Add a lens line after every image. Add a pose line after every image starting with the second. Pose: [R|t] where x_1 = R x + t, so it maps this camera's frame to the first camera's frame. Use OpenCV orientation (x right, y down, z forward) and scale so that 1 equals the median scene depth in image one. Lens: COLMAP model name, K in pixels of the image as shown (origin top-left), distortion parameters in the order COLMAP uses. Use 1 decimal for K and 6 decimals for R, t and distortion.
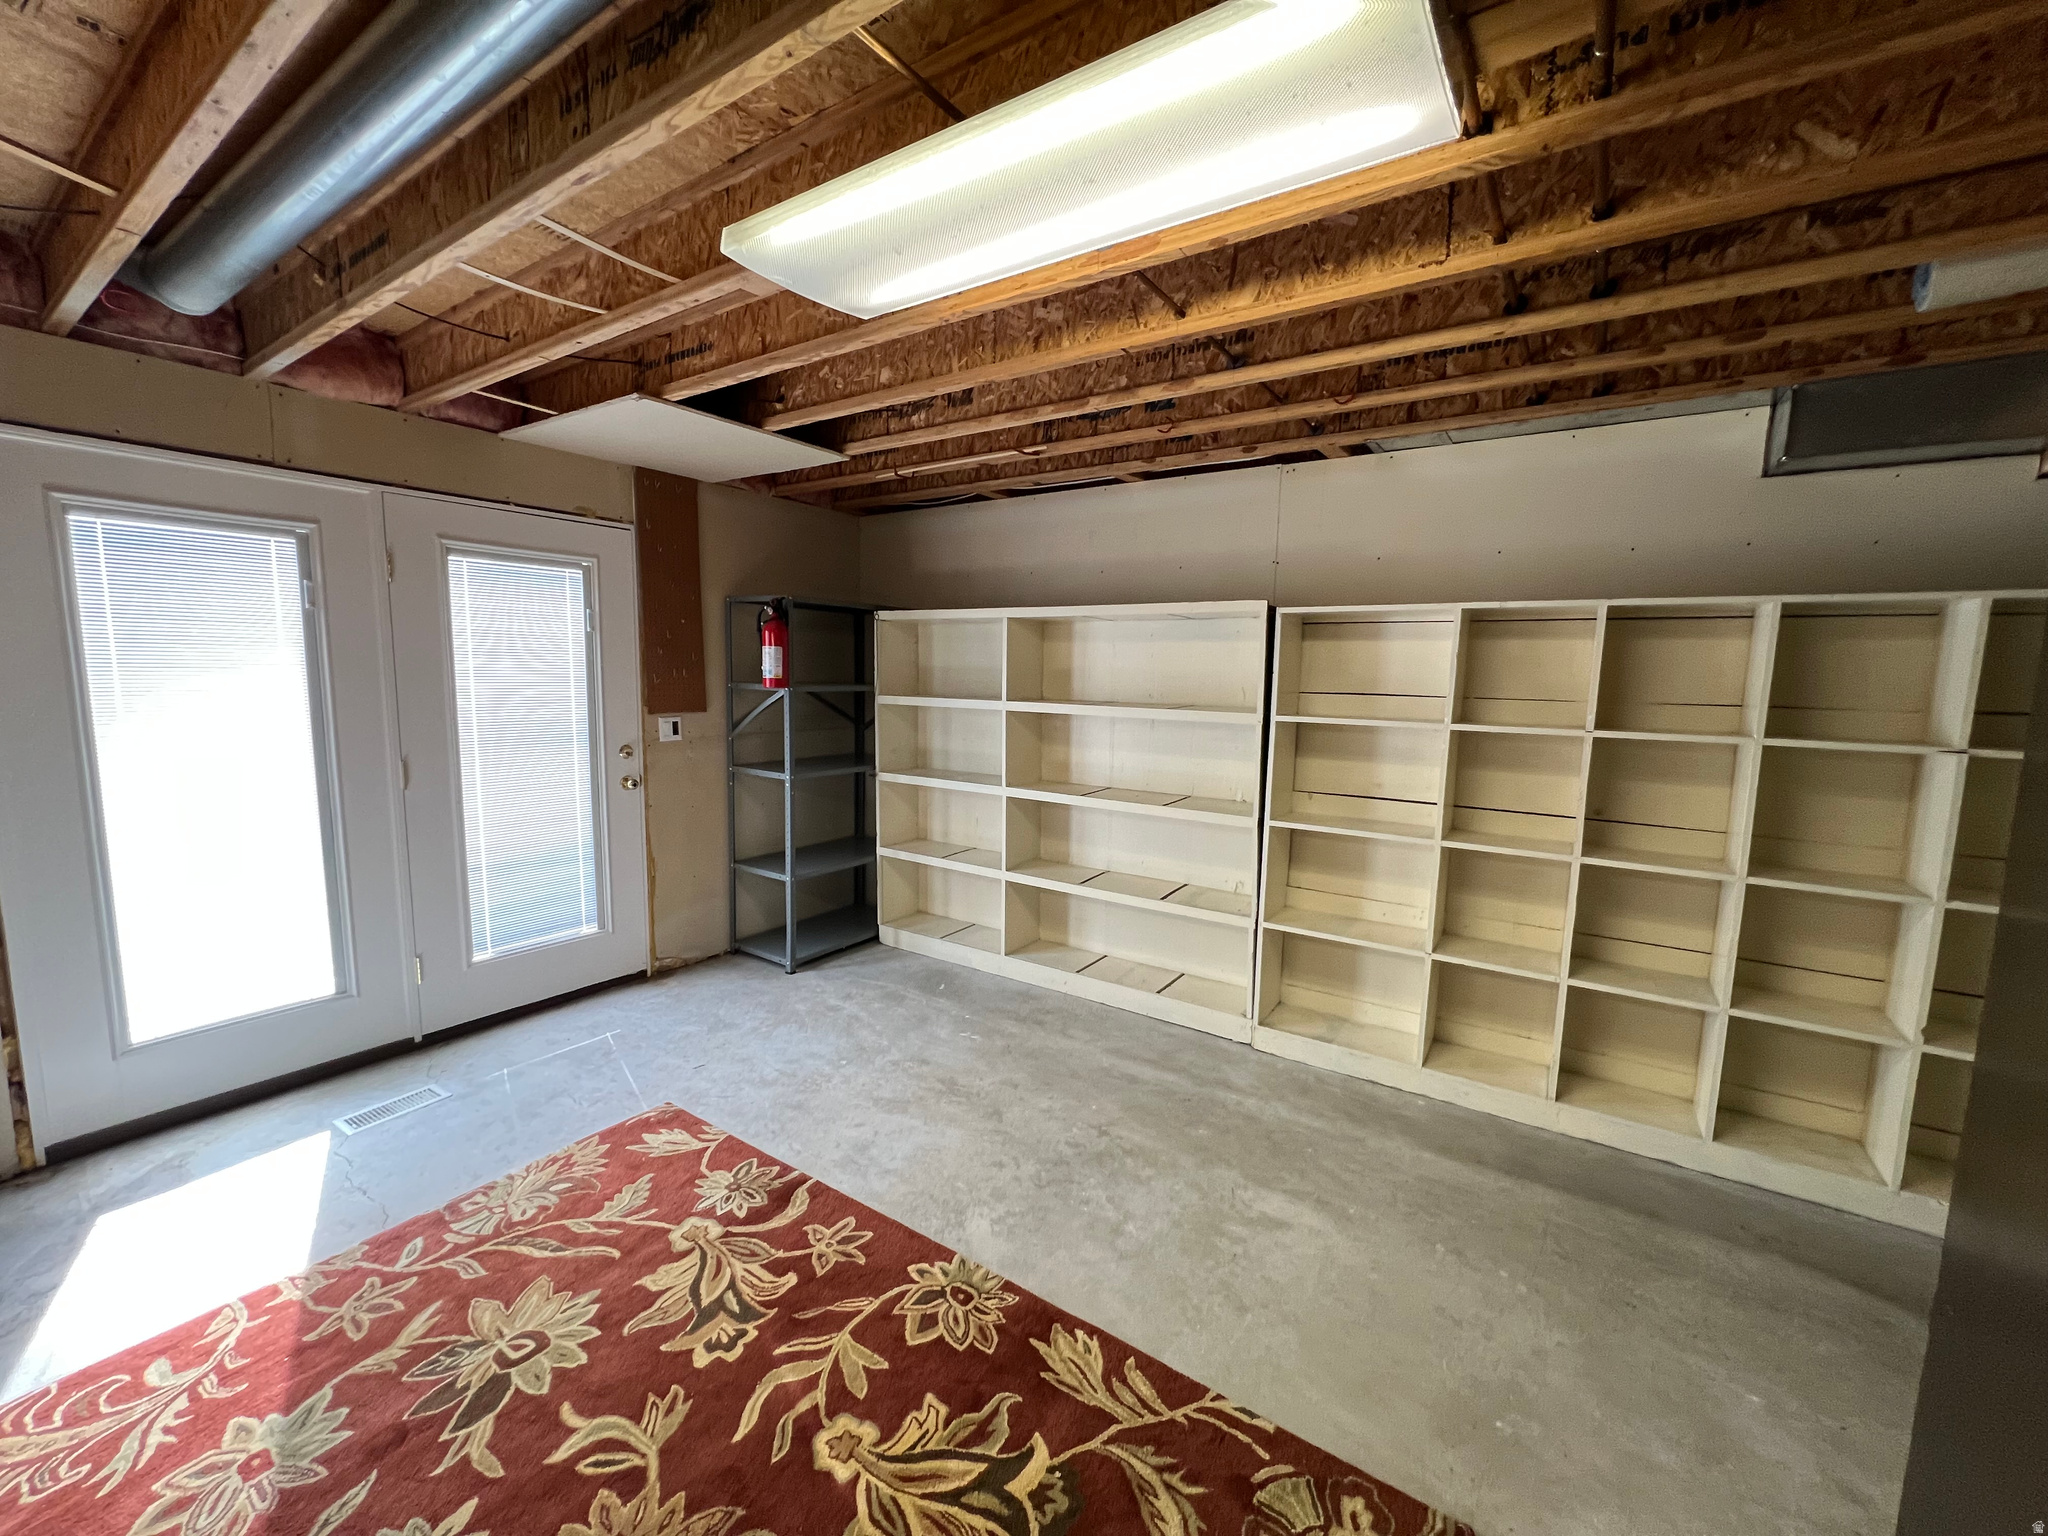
lens RADIAL K [[820.8, 0, 1025.9], [0, 820.8, 768.9], [0, 0, 1]] dist [-0.003611, 0.000651]
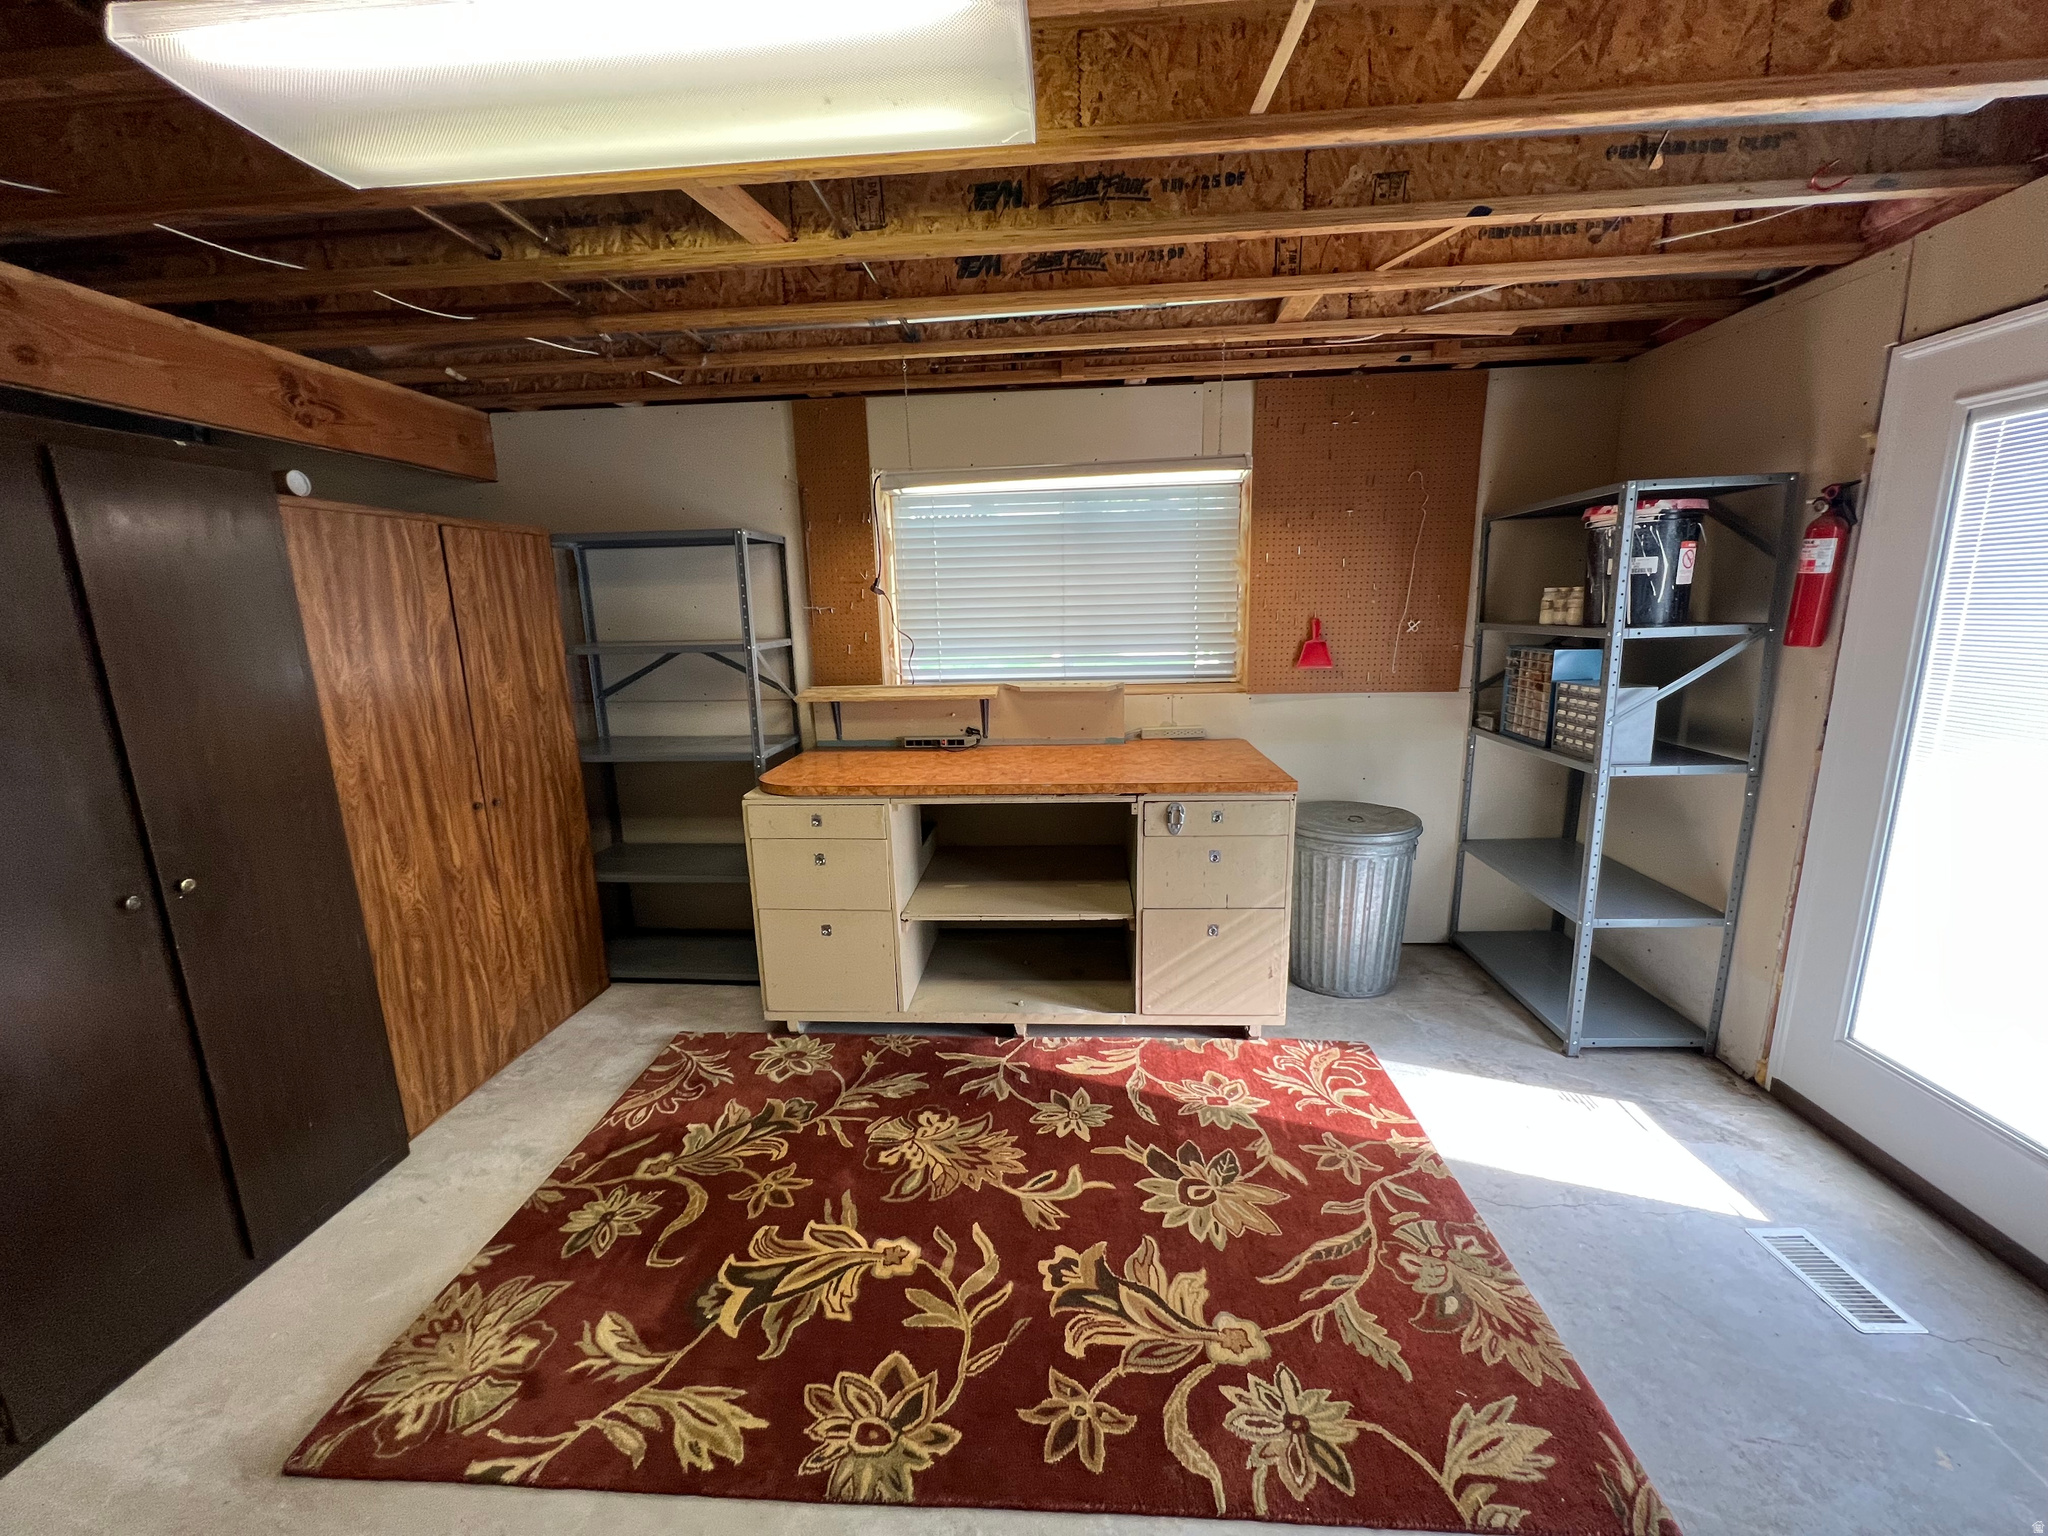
lens RADIAL K [[820.8, 0, 1021.8], [0, 820.8, 770.9], [0, 0, 1]] dist [-0.003611, 0.000651]
pose [[-0.862337, 0.103141, -0.495719, 0.129260], [-0.054231, 0.954587, 0.292954, -0.210540], [0.503423, 0.279509, -0.817582, 1.646379]]
